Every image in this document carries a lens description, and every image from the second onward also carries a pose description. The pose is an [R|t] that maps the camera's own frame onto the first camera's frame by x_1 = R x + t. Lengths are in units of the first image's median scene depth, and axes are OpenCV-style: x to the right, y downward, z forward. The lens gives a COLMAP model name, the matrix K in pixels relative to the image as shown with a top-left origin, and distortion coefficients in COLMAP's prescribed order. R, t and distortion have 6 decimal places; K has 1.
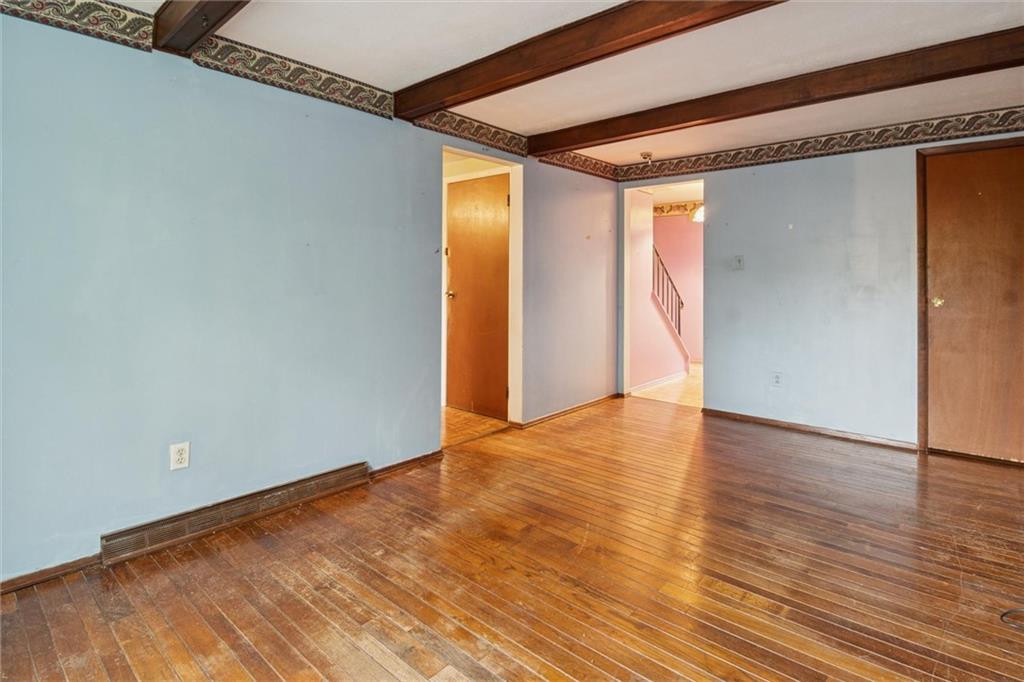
lens RADIAL K [[524.9, 0, 523.5], [0, 524.9, 318.7], [0, 0, 1]] dist [-0.011417, 0.000161]
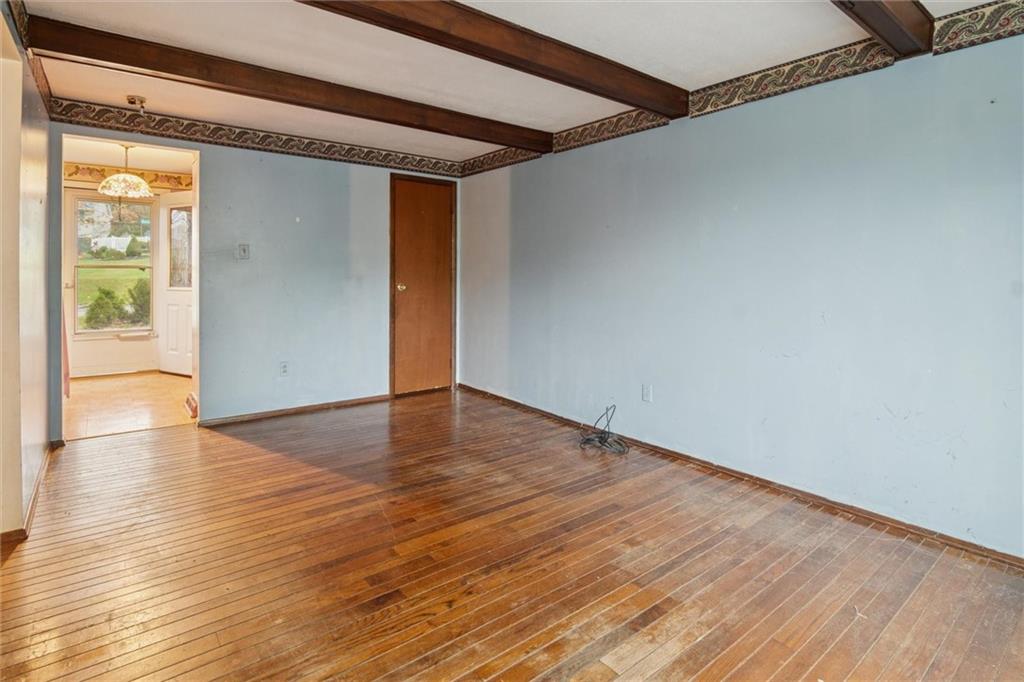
lens RADIAL K [[524.9, 0, 523.5], [0, 524.9, 318.7], [0, 0, 1]] dist [-0.011417, 0.000161]
pose [[0.169178, -0.088486, 0.981605, -0.491437], [0.067387, 0.994669, 0.078050, -0.033474], [-0.983279, 0.052943, 0.174239, 0.421241]]
